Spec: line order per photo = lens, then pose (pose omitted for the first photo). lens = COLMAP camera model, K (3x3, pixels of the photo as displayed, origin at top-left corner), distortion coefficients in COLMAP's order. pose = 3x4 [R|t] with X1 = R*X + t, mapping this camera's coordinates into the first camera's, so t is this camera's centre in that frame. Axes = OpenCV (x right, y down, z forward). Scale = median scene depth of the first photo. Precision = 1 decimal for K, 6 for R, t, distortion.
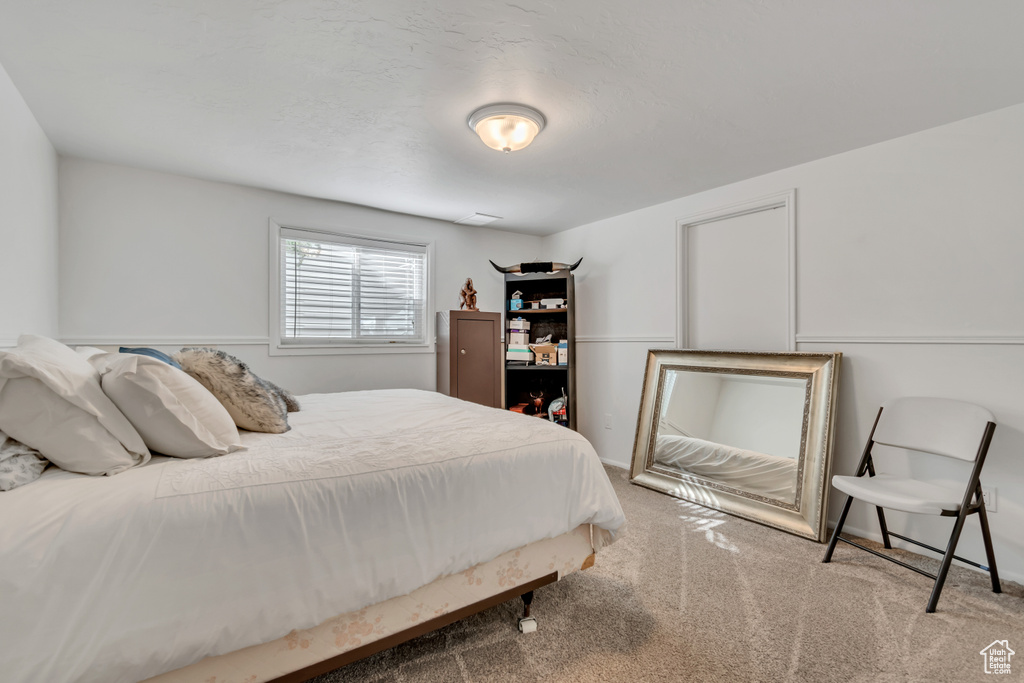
lens RADIAL K [[457.3, 0, 514.7], [0, 457.3, 342.5], [0, 0, 1]] dist [0.002098, 0.000005]
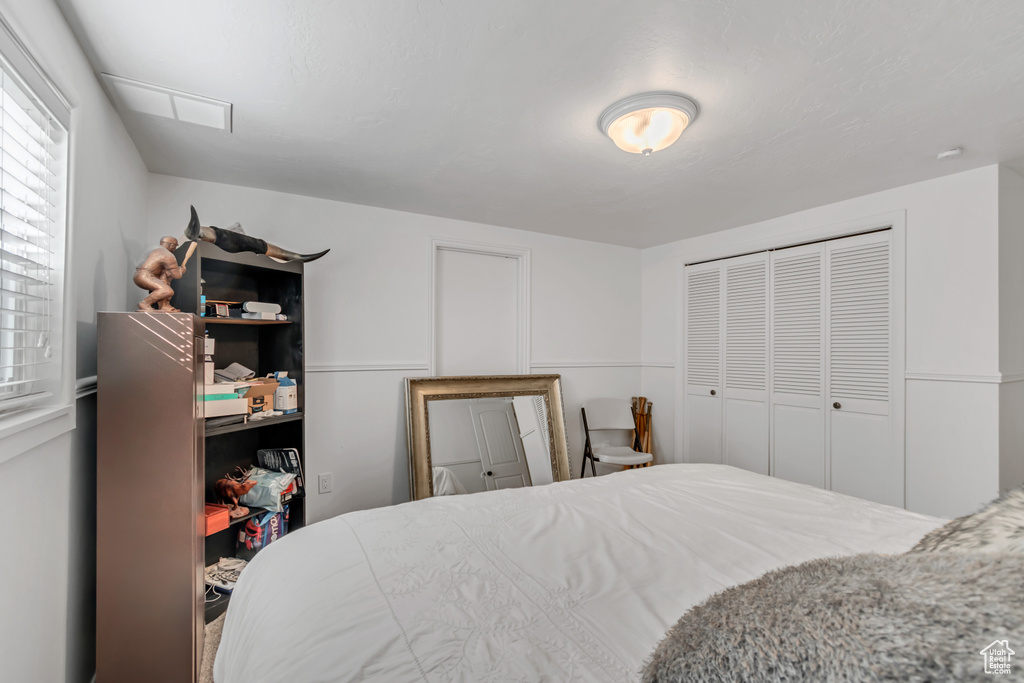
lens RADIAL K [[457.3, 0, 514.7], [0, 457.3, 342.5], [0, 0, 1]] dist [0.002098, 0.000005]
pose [[0.129491, 0.021647, 0.991344, -0.473176], [0.008091, 0.999705, -0.022886, -0.029317], [-0.991548, 0.010984, 0.129278, 0.624065]]
